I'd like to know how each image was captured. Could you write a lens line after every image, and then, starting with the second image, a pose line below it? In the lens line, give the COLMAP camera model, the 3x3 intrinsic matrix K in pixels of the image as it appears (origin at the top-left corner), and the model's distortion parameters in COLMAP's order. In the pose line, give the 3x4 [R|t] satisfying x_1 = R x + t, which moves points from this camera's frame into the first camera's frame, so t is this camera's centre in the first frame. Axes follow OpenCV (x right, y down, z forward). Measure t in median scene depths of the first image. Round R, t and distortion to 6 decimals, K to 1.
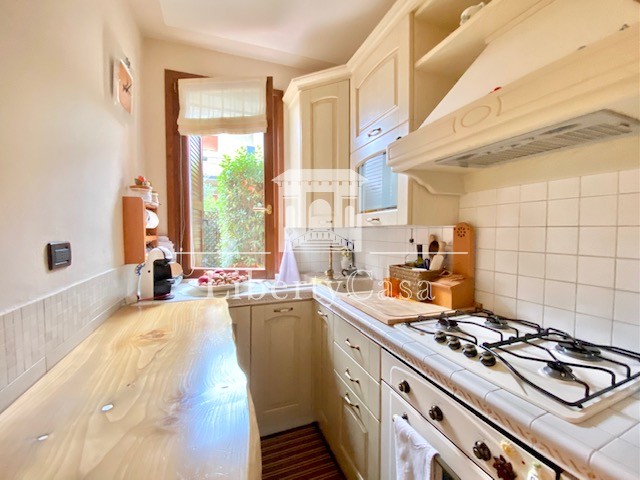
lens RADIAL K [[270.2, 0, 312.9], [0, 270.2, 238.6], [0, 0, 1]] dist [0.020702, -0.020186]
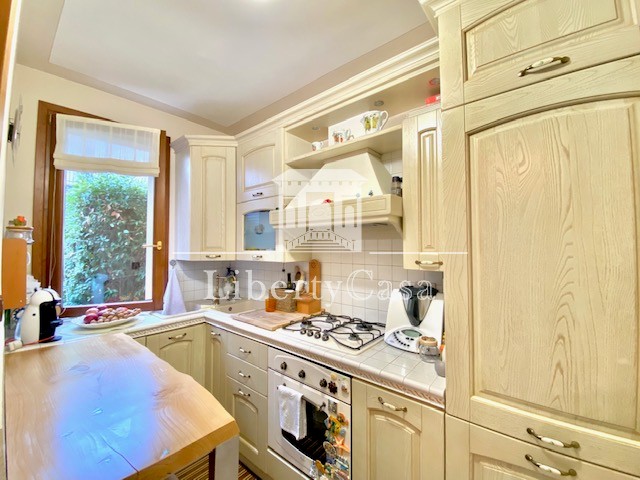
lens RADIAL K [[270.2, 0, 312.9], [0, 270.2, 238.6], [0, 0, 1]] dist [0.020702, -0.020186]
pose [[0.885494, 0.007382, 0.464592, -0.260888], [0.024960, 0.997675, -0.063423, -0.107161], [-0.463980, 0.067757, 0.883251, -0.553082]]
